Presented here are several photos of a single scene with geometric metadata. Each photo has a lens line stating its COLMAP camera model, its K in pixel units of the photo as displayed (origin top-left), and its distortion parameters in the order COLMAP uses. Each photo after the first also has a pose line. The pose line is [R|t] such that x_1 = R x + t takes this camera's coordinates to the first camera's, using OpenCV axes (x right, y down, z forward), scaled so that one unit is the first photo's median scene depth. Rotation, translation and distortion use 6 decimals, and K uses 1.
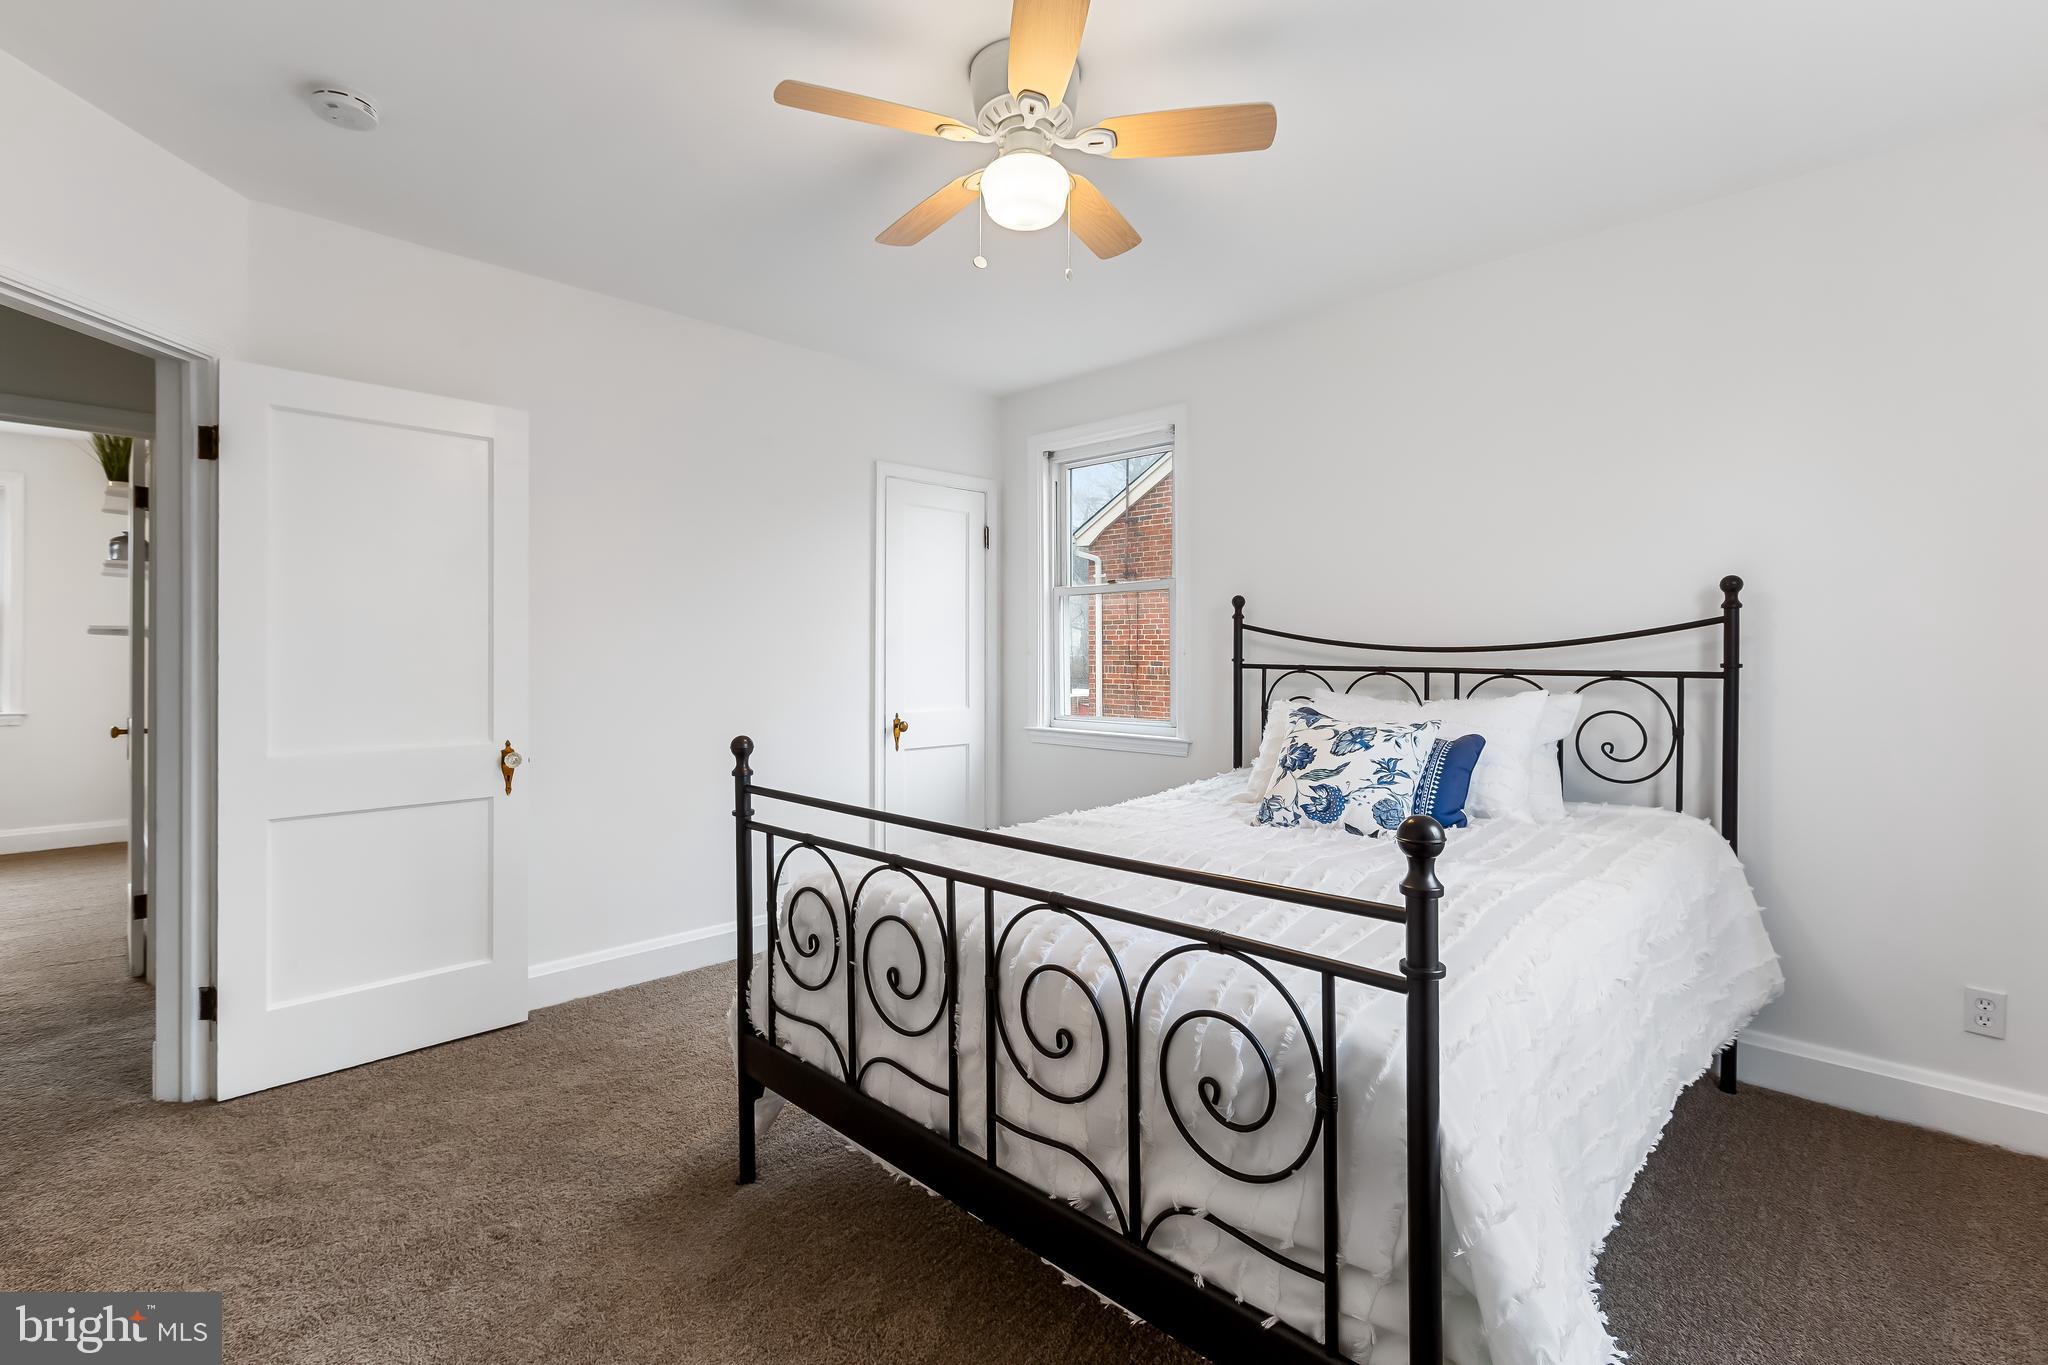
lens RADIAL K [[933.2, 0, 1084.8], [0, 933.2, 669.0], [0, 0, 1]] dist [0.003293, -0.001168]
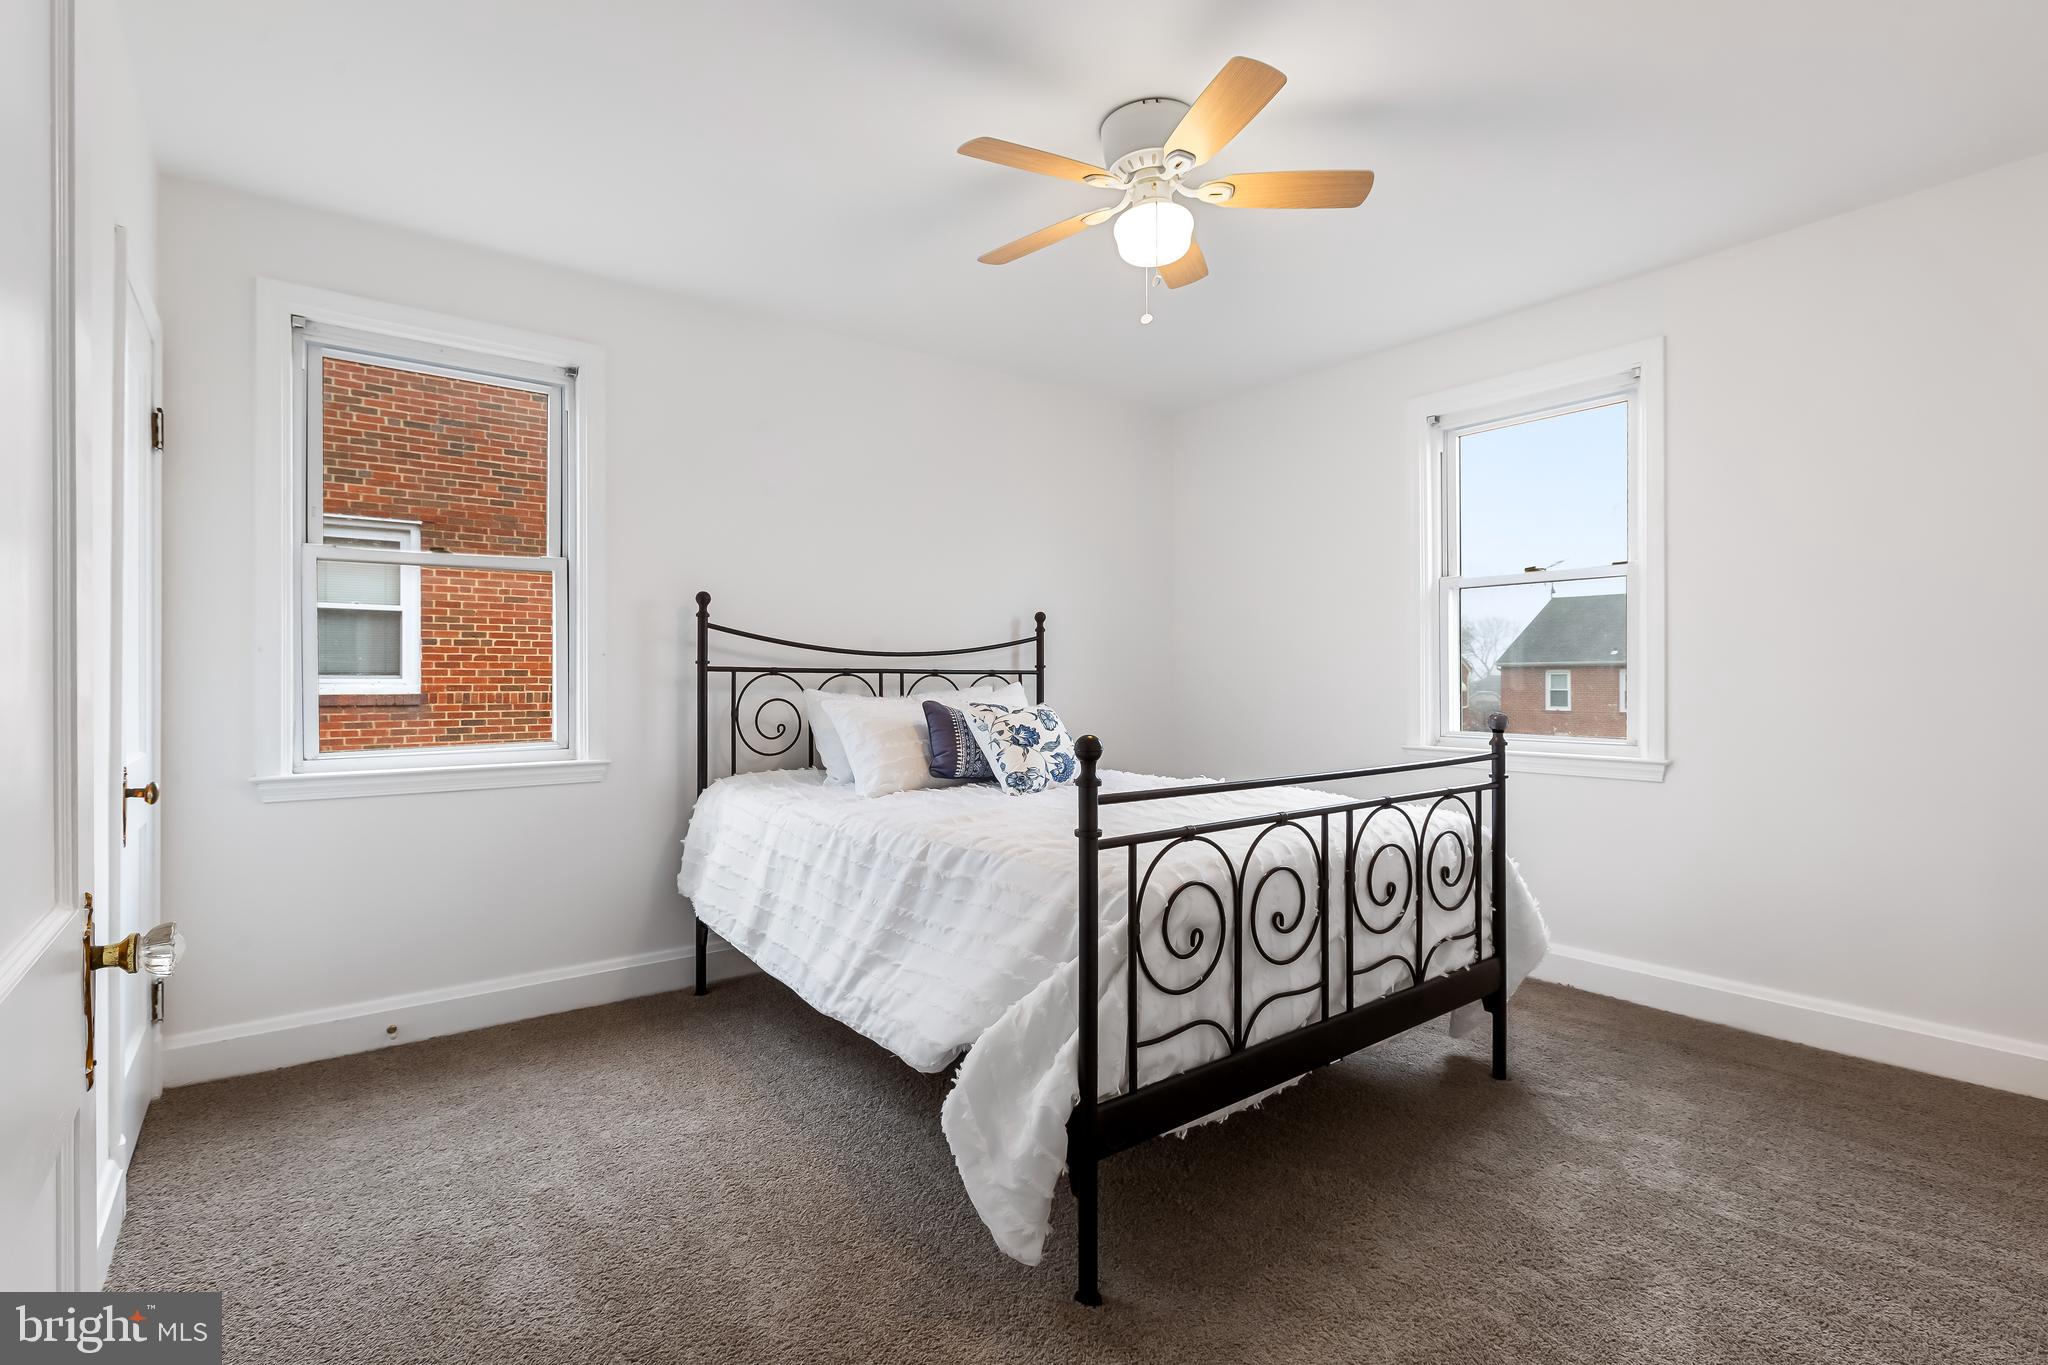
lens RADIAL K [[933.2, 0, 1021.3], [0, 933.2, 672.1], [0, 0, 1]] dist [0.003293, -0.001168]
pose [[0.174597, 0.002962, 0.984635, -0.928597], [0.020159, 0.999775, -0.006583, 0.016597], [-0.984434, 0.020999, 0.174498, 0.734667]]
